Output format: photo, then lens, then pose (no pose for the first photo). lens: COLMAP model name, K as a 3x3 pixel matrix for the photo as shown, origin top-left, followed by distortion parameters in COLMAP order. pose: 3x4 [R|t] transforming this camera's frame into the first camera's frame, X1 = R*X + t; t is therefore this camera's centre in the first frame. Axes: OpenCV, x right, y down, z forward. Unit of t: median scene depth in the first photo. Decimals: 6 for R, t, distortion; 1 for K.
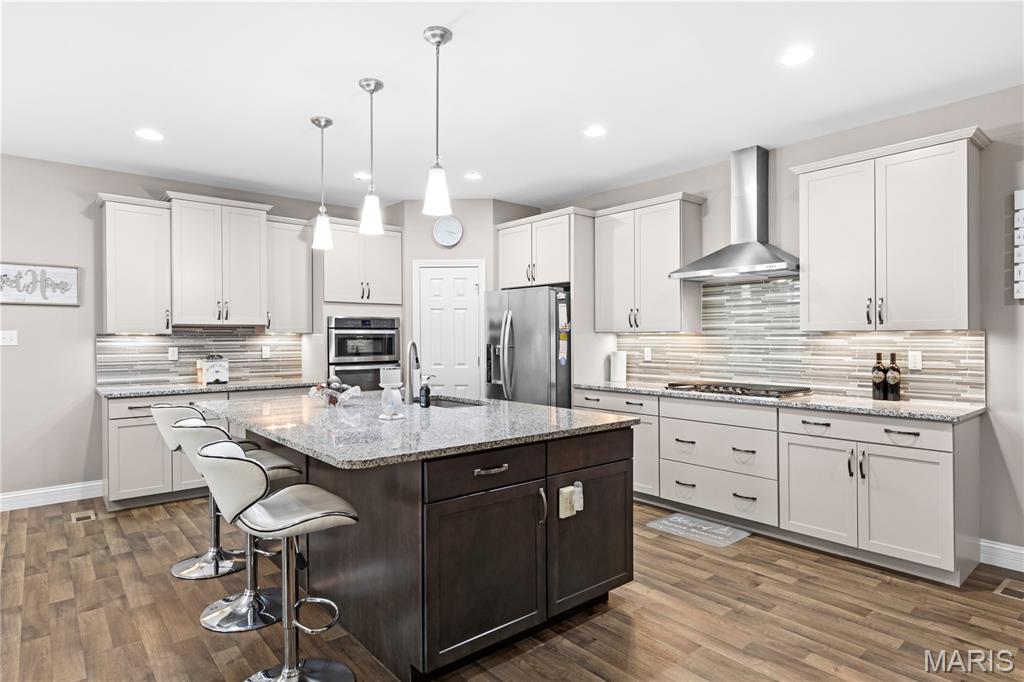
lens RADIAL K [[567.9, 0, 513.4], [0, 567.9, 338.4], [0, 0, 1]] dist [-0.000382, -0.000802]
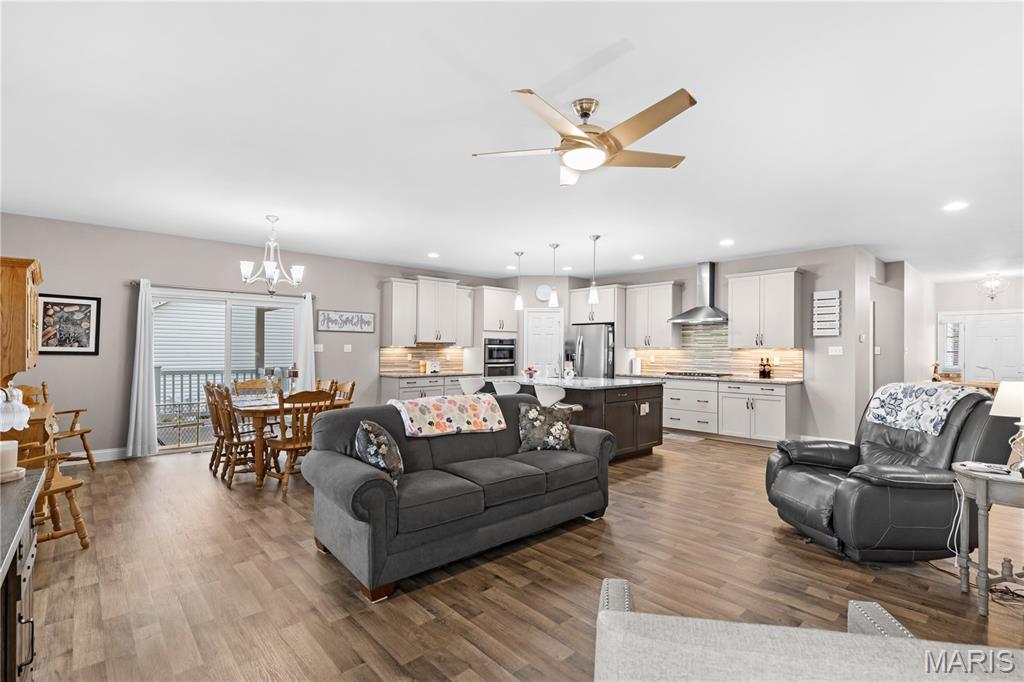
lens RADIAL K [[476.1, 0, 514.7], [0, 476.1, 354.6], [0, 0, 1]] dist [0.002086, -0.000114]
pose [[0.999319, 0.007180, 0.036184, -0.319502], [-0.007462, 0.999943, 0.007661, 0.003924], [-0.036127, -0.007926, 0.999316, -0.670064]]
